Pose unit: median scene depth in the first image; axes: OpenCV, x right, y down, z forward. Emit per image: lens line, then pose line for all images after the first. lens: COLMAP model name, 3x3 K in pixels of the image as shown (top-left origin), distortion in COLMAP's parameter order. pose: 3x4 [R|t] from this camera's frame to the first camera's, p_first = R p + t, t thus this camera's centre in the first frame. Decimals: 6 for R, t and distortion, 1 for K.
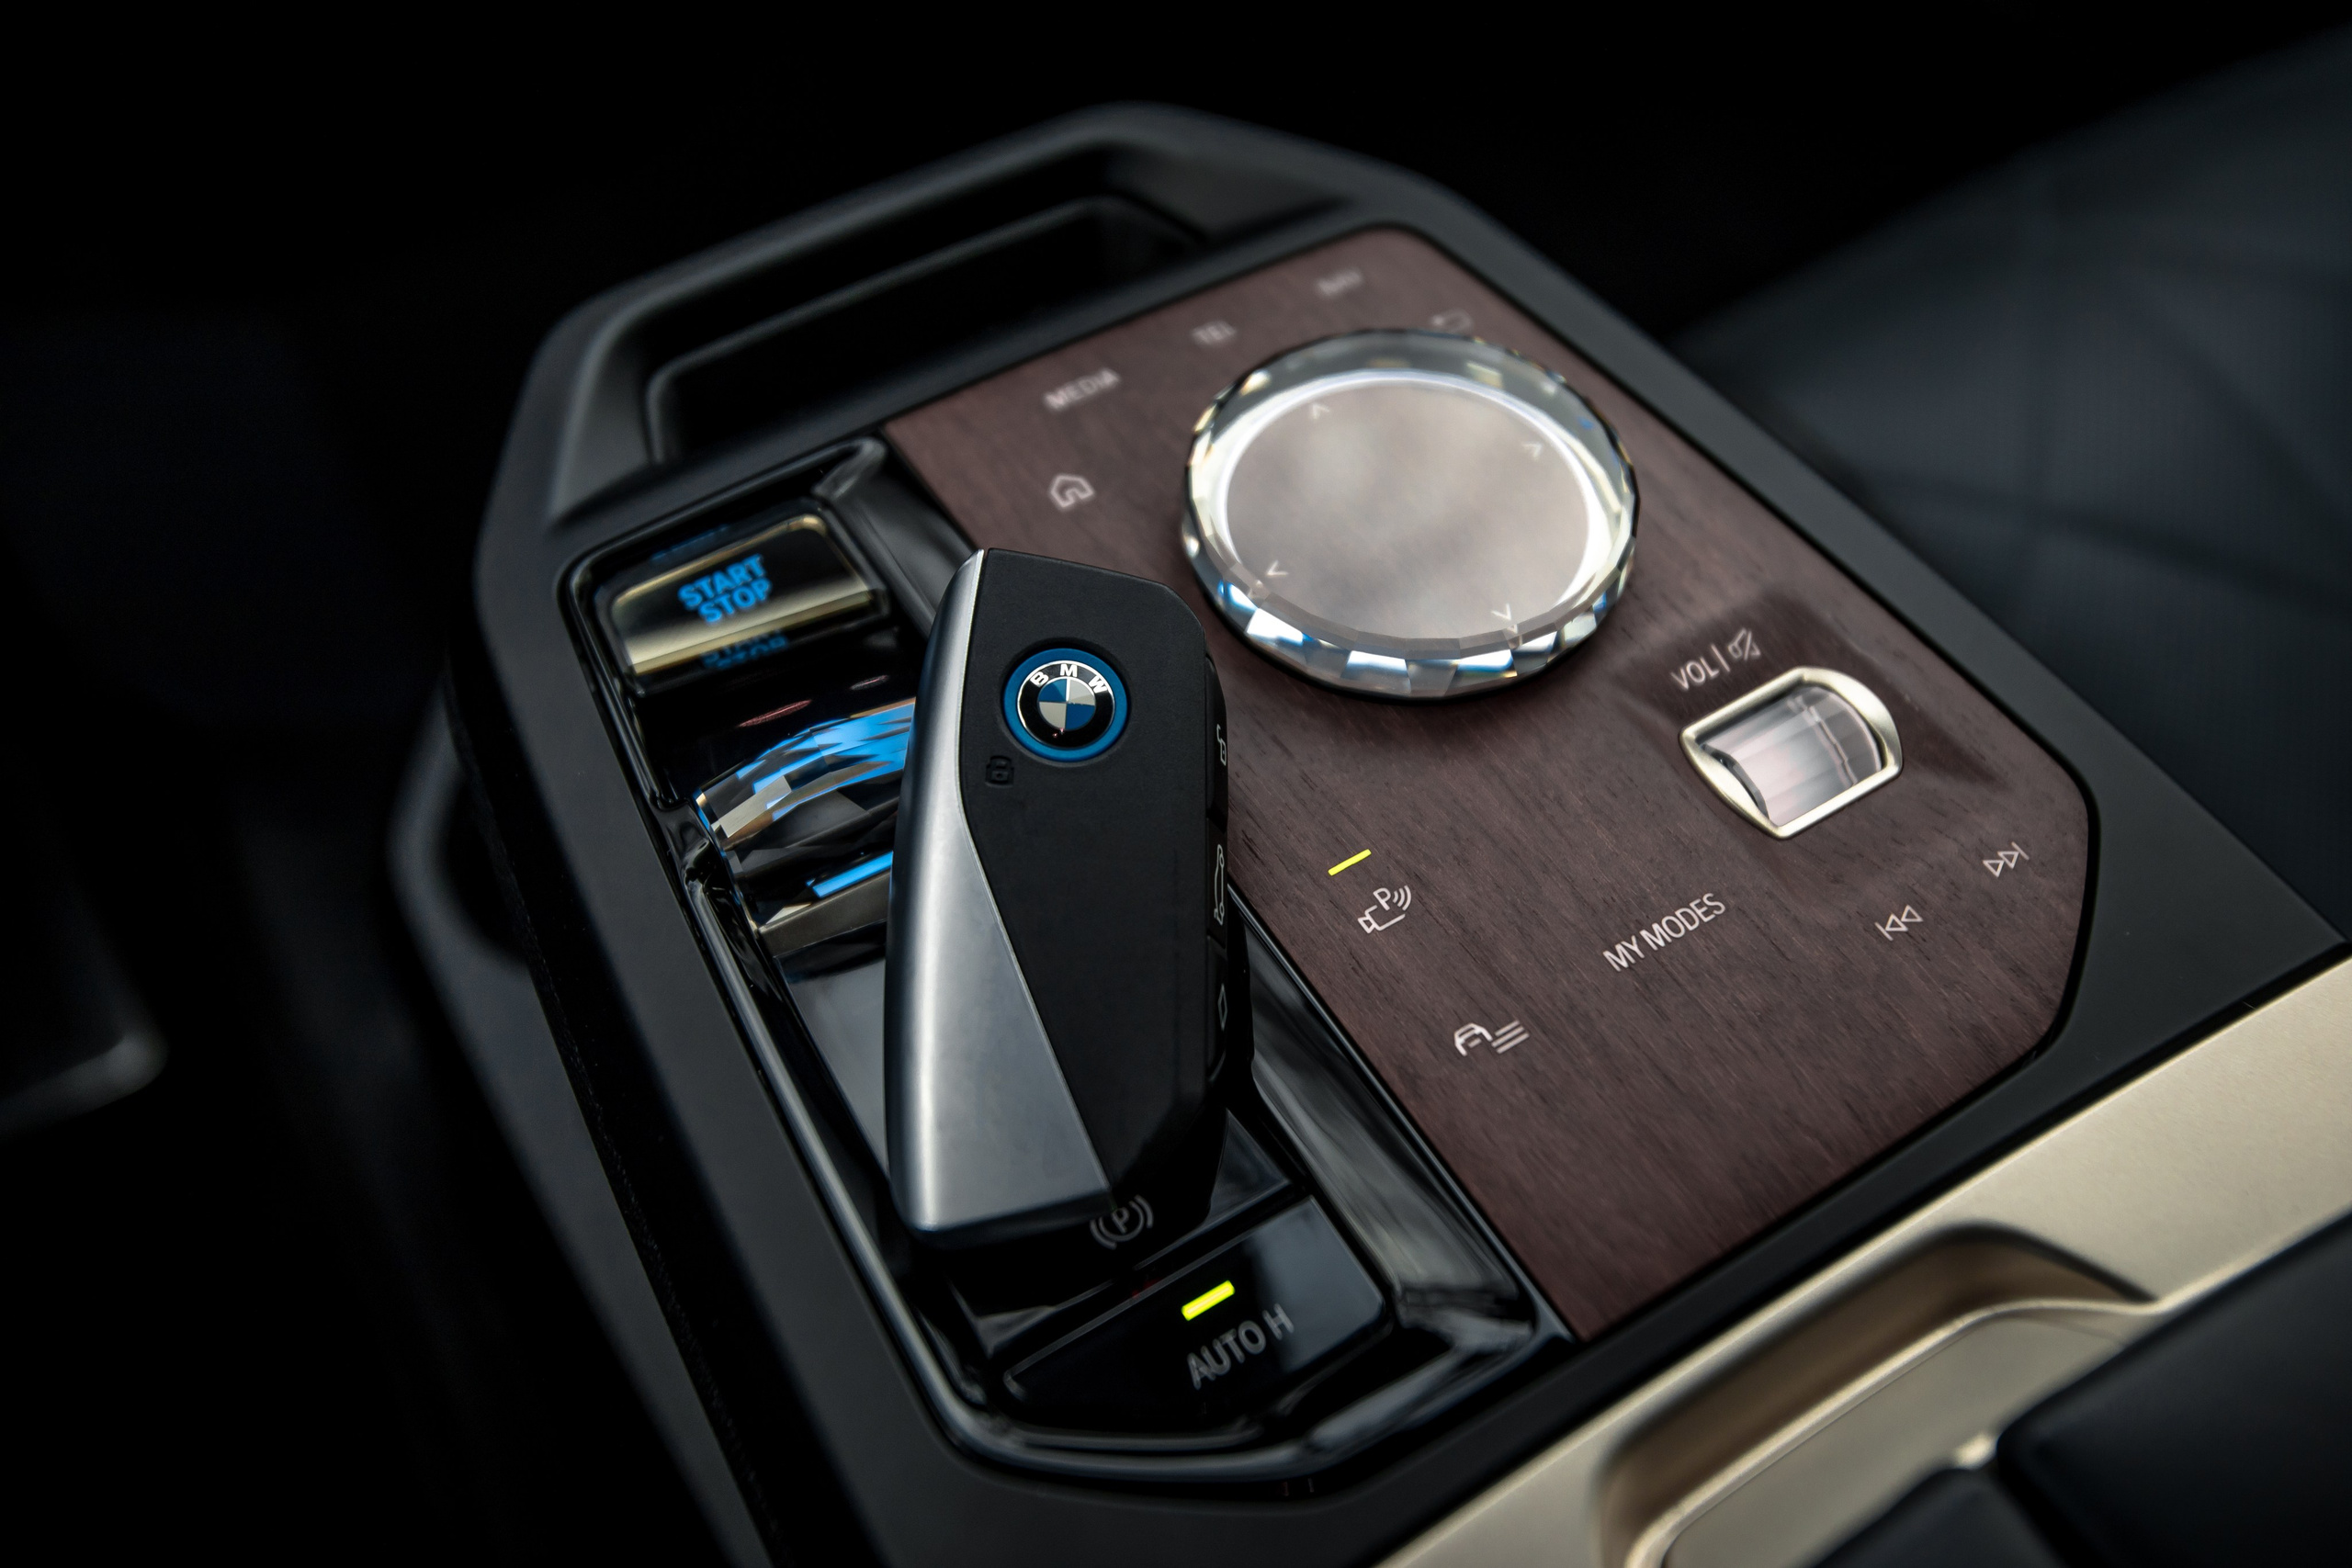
lens RADIAL K [[2262.7, 0, 1179.8], [0, 2262.7, 787.2], [0, 0, 1]] dist [-0.018862, 0.125167]
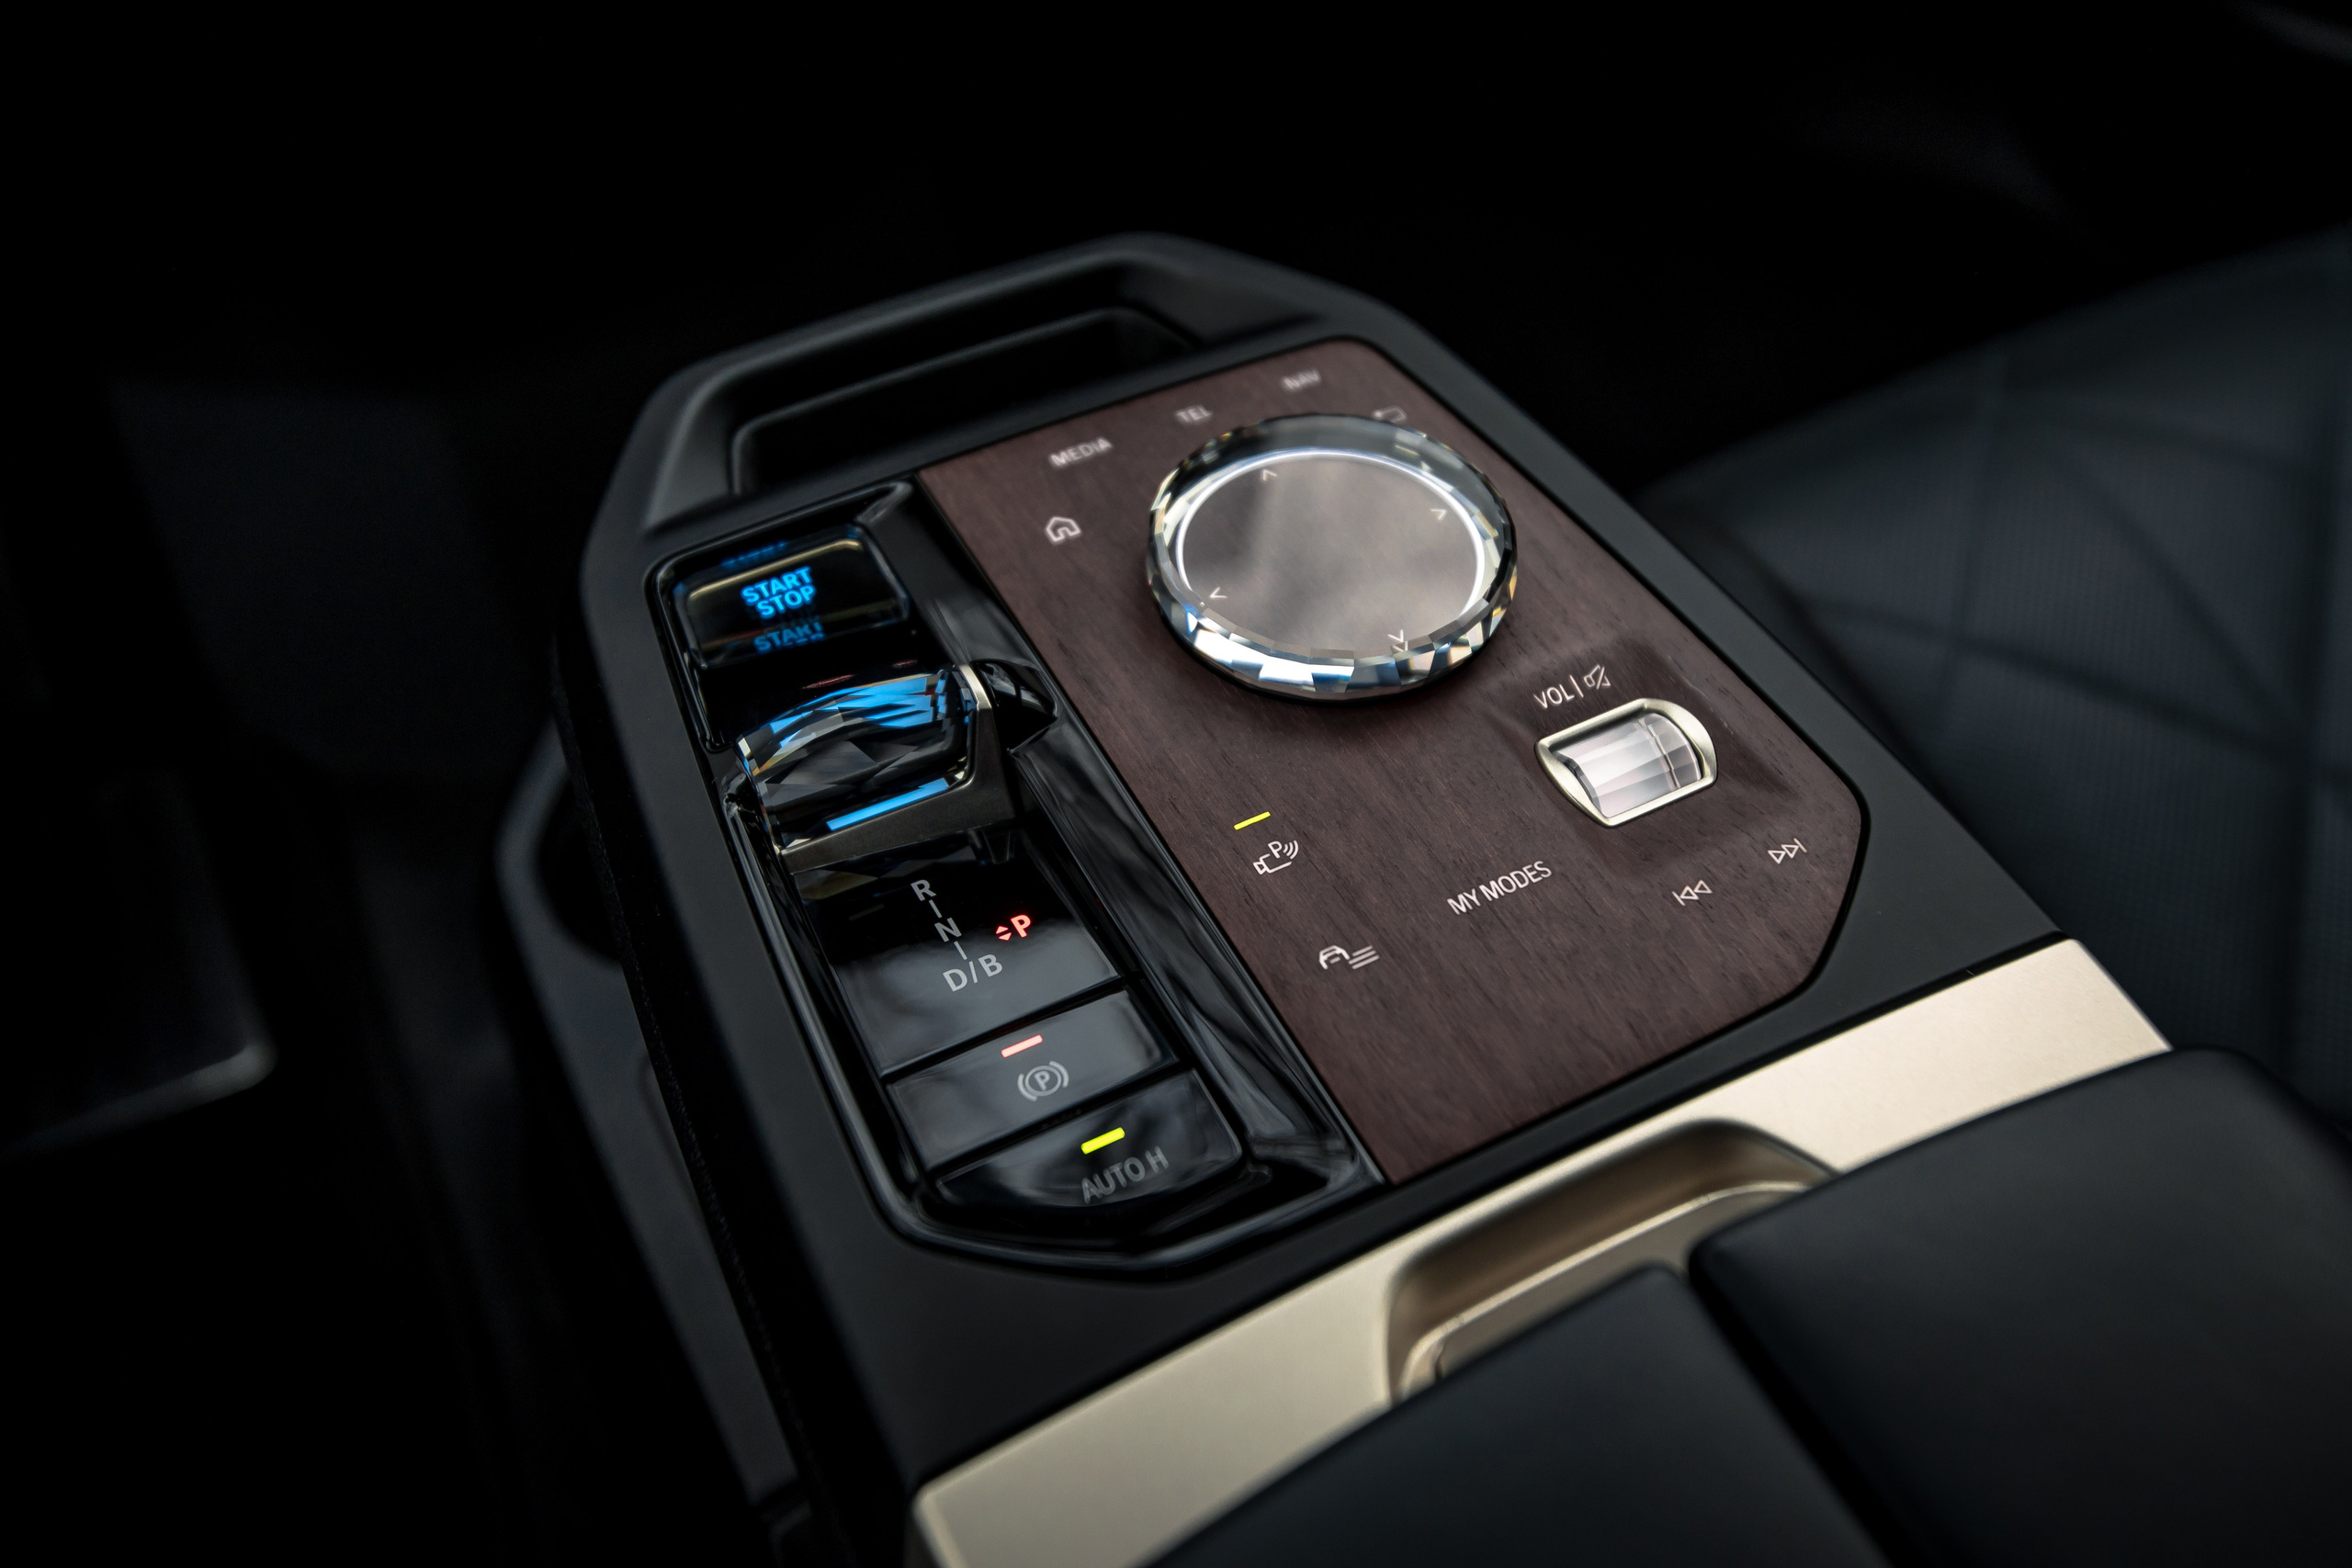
lens RADIAL K [[2262.7, 0, 1179.8], [0, 2262.7, 787.2], [0, 0, 1]] dist [-0.018862, 0.125167]
pose [[0.997191, 0.056355, -0.049340, 0.090369], [-0.059931, 0.995436, -0.074268, 0.103567], [0.044929, 0.077017, 0.996017, -0.230295]]
